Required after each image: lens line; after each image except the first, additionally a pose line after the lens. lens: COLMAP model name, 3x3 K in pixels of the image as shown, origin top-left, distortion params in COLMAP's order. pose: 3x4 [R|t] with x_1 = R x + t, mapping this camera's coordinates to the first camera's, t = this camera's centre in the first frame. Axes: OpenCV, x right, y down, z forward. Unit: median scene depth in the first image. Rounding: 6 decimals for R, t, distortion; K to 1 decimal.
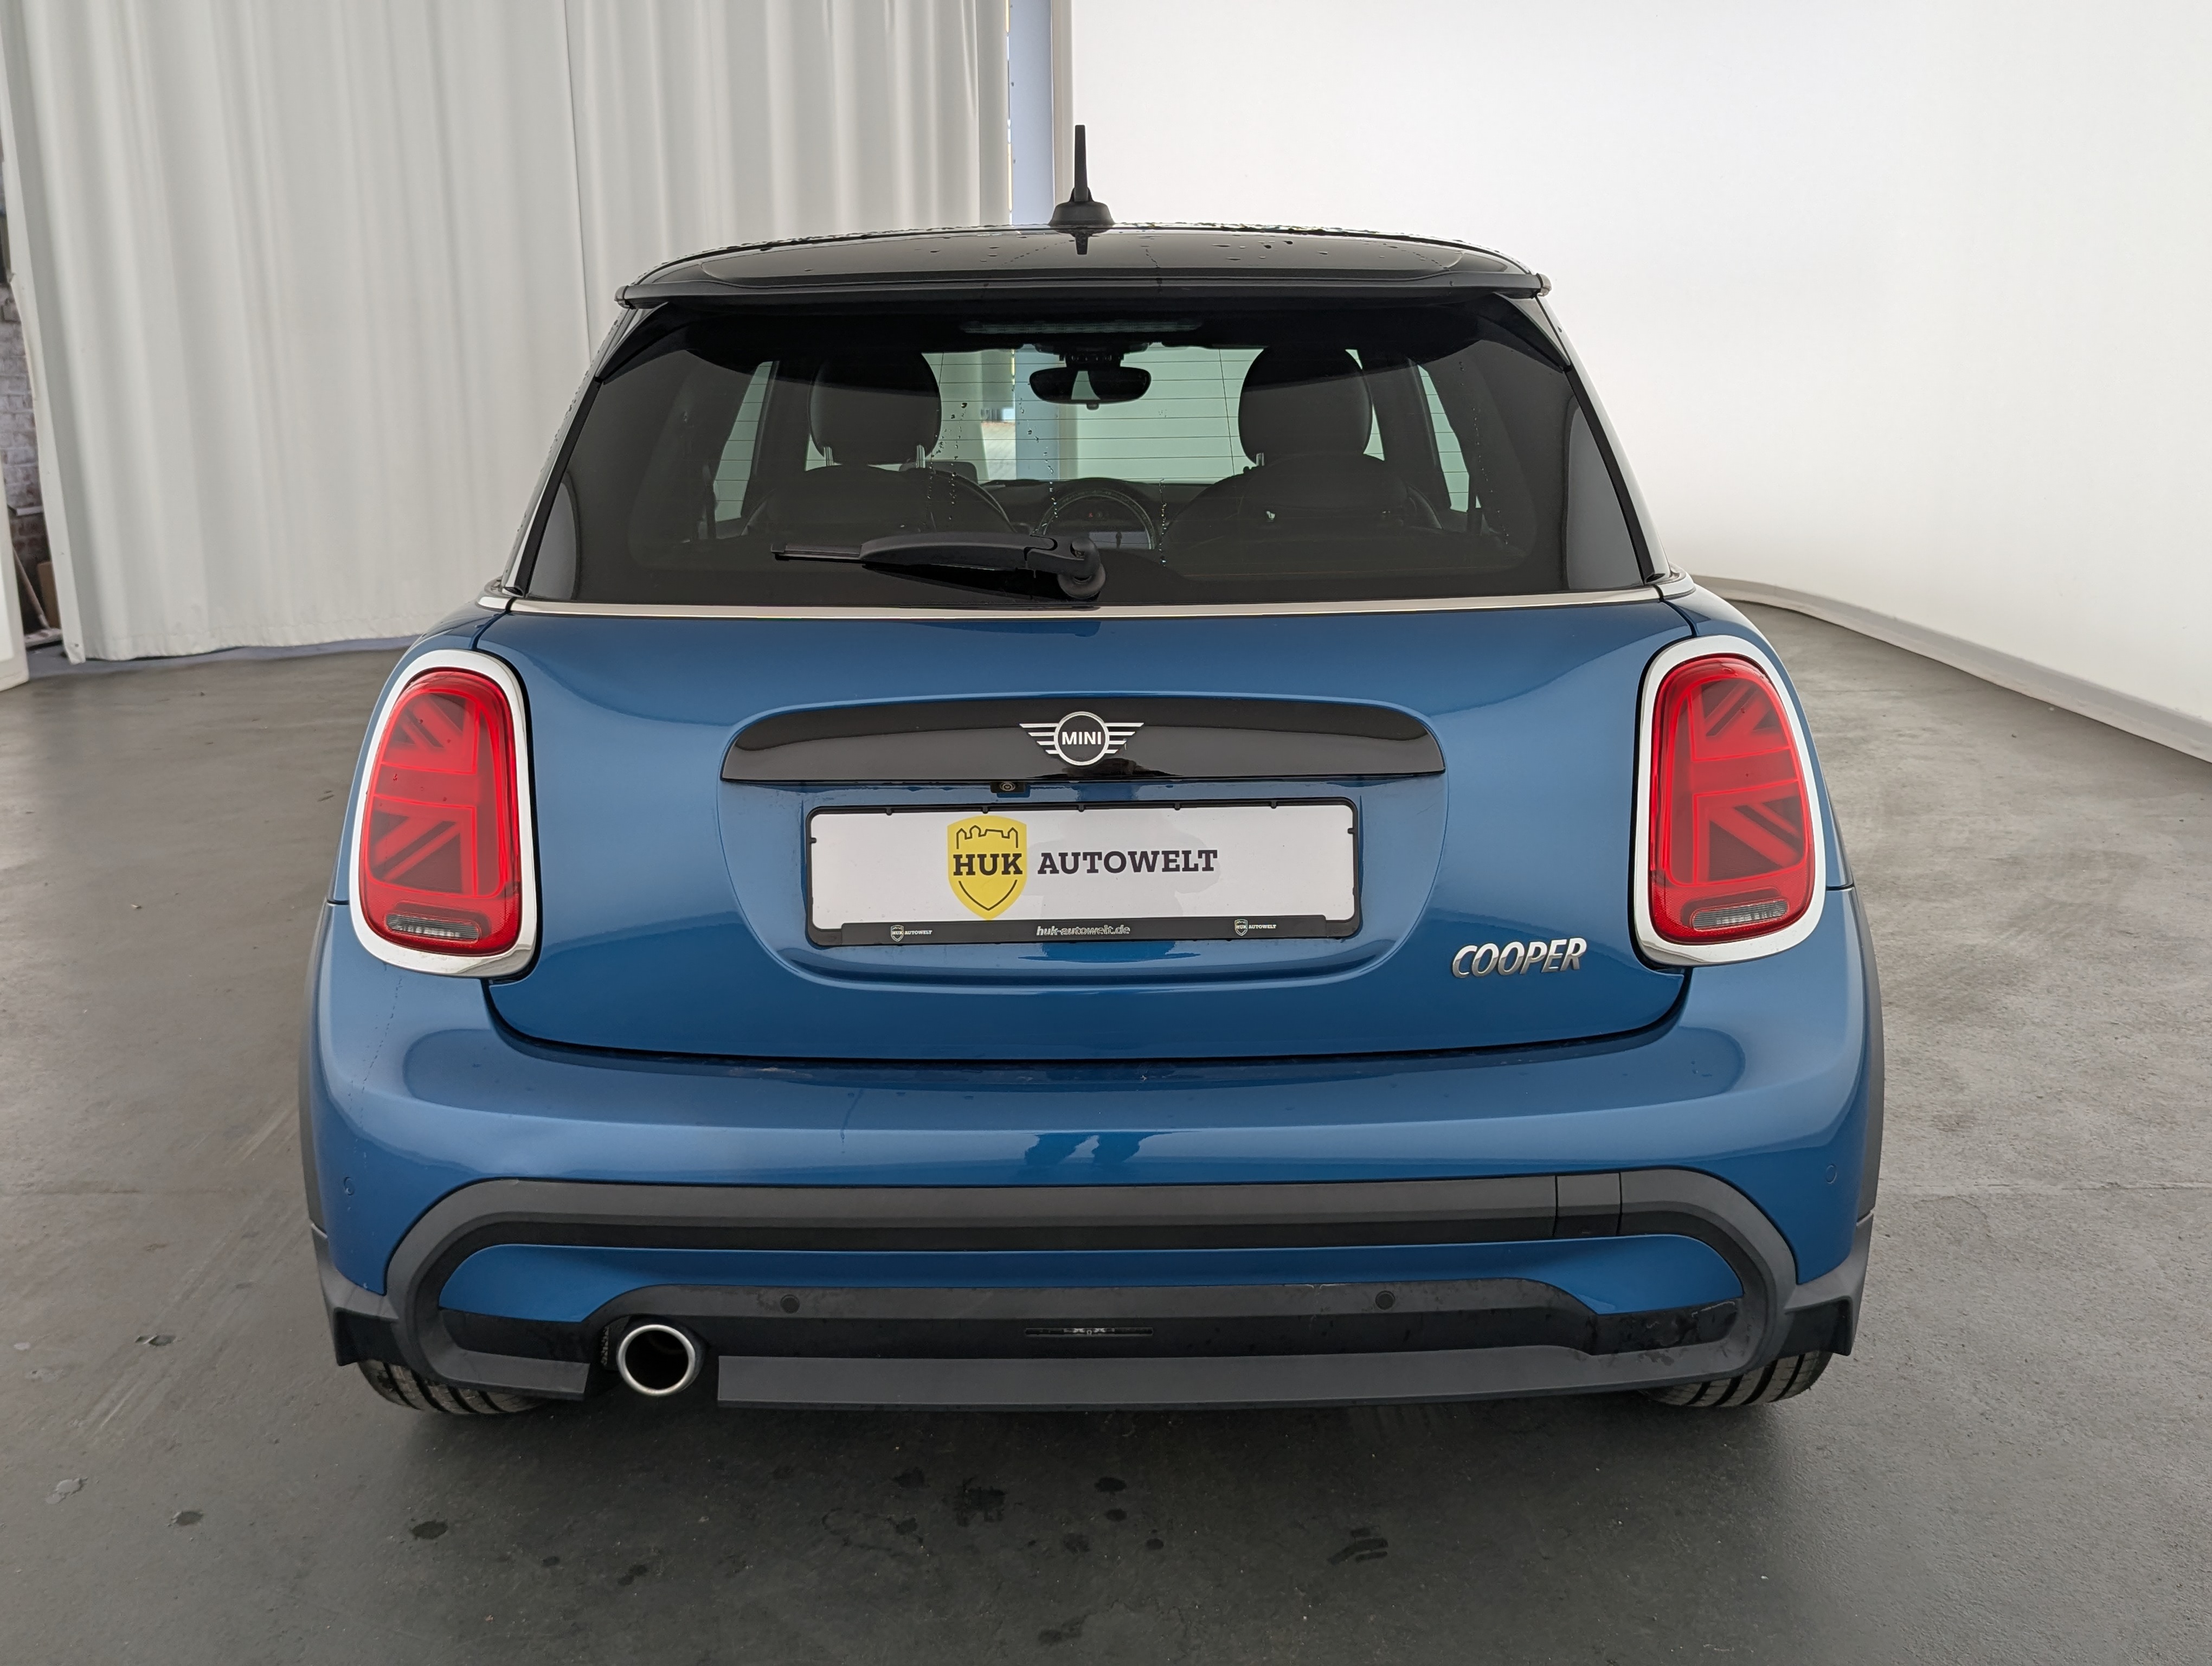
lens RADIAL K [[1957.8, 0, 1084.6], [0, 1957.8, 825.2], [0, 0, 1]] dist [0.060619, -0.056741]
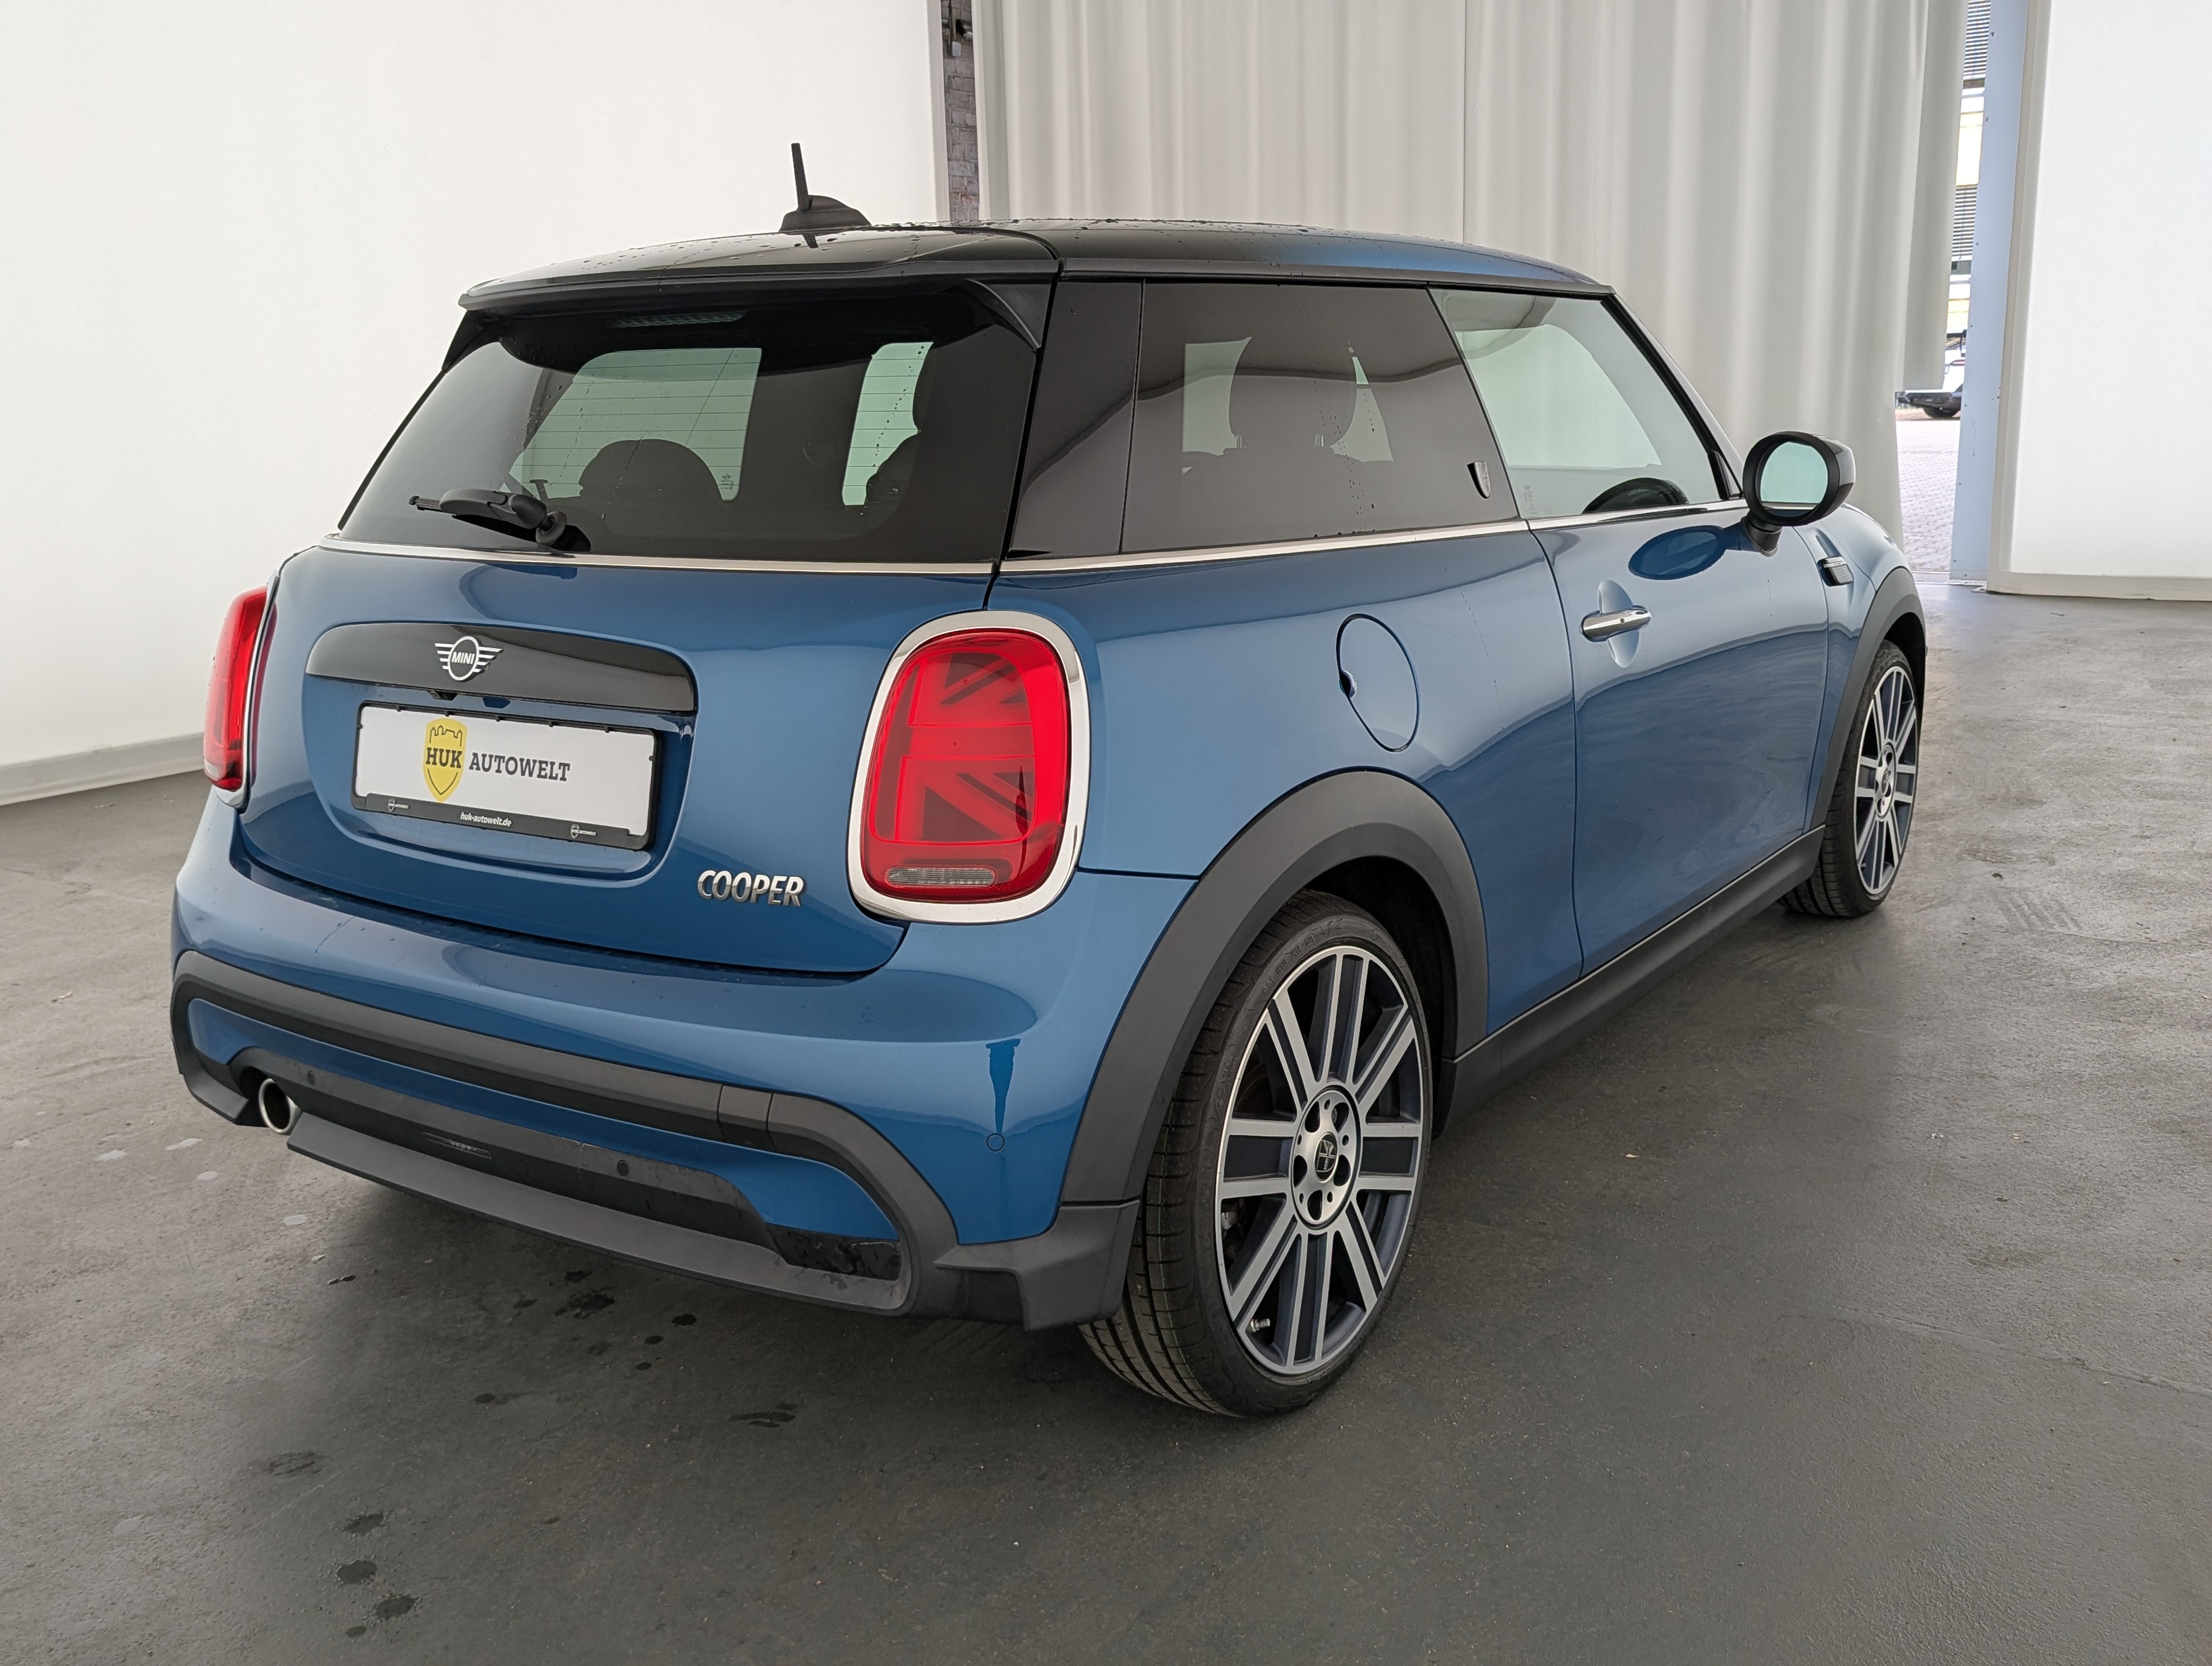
lens RADIAL K [[1923.6, 0, 1145.4], [0, 1923.6, 832.3], [0, 0, 1]] dist [0.078239, -0.089833]
pose [[0.833060, 0.113576, -0.541398, 0.951557], [-0.111224, 0.993099, 0.037193, -0.027007], [0.541886, 0.029232, 0.839944, 0.204801]]
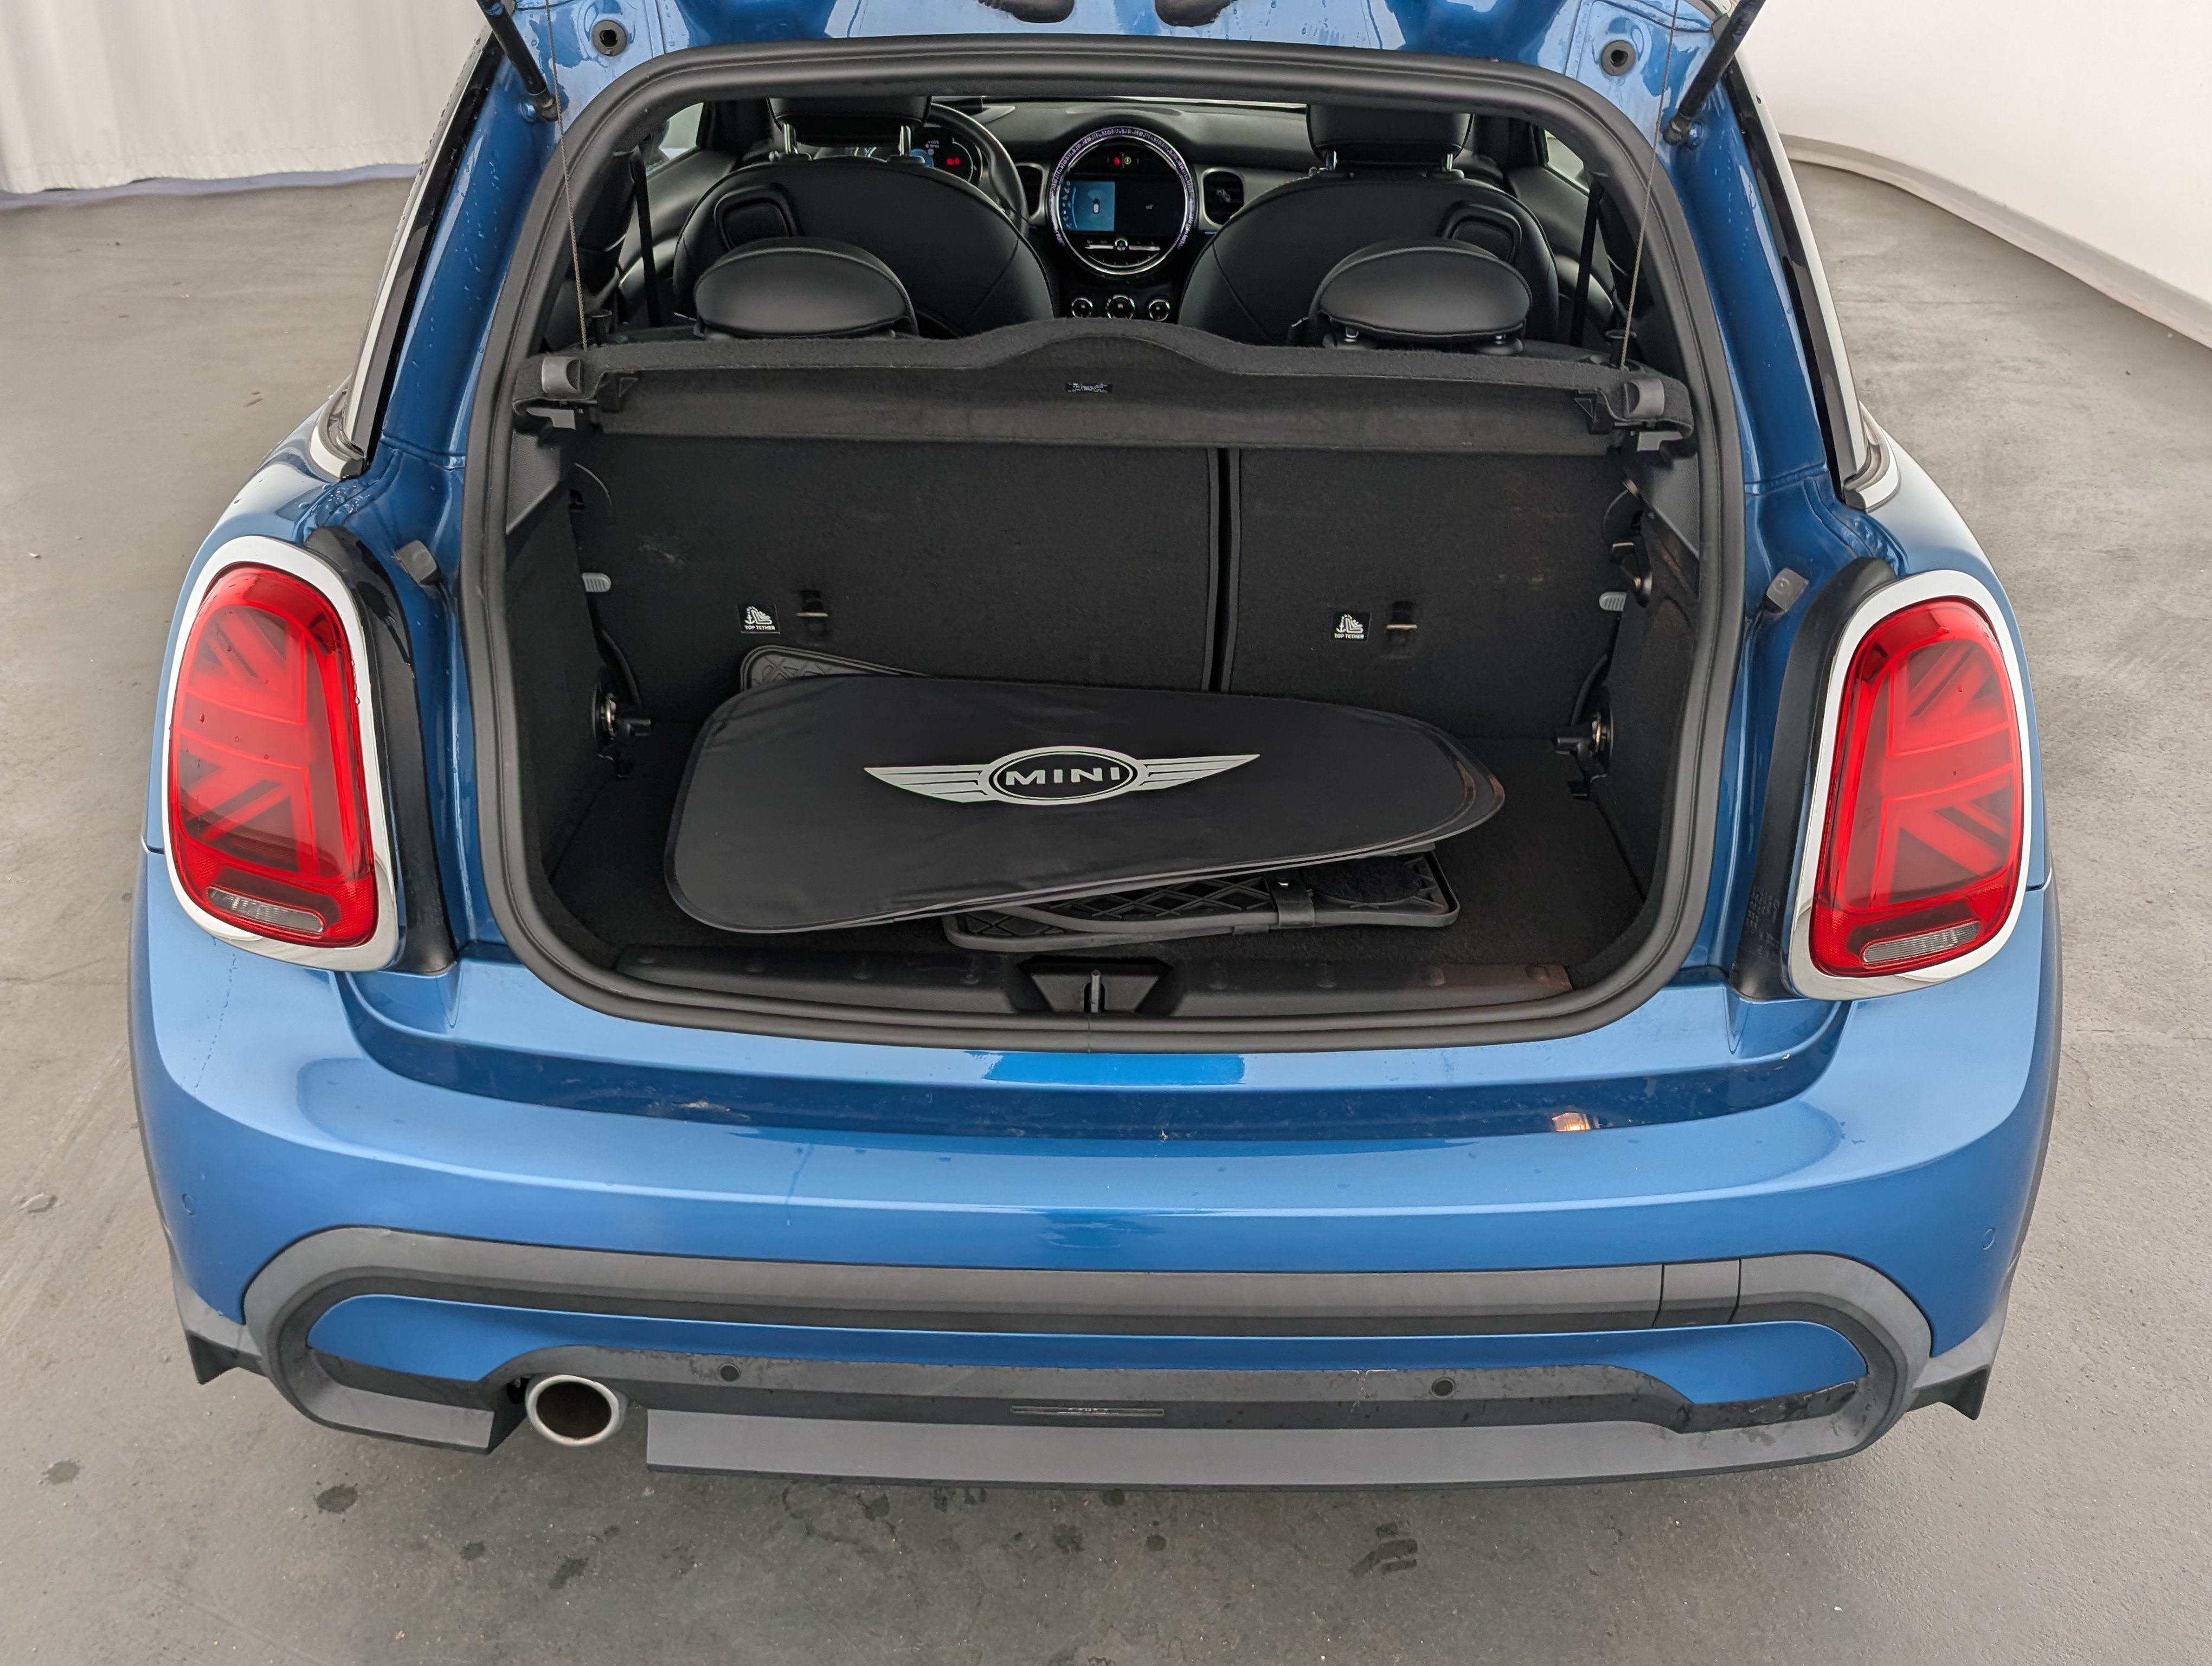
lens RADIAL K [[1950.9, 0, 1115.6], [0, 1950.9, 830.7], [0, 0, 1]] dist [0.072515, -0.071654]
pose [[0.999534, 0.026677, 0.014837, -0.004760], [-0.029536, 0.967929, 0.249481, -0.183291], [-0.007706, -0.249803, 0.968266, 0.241941]]
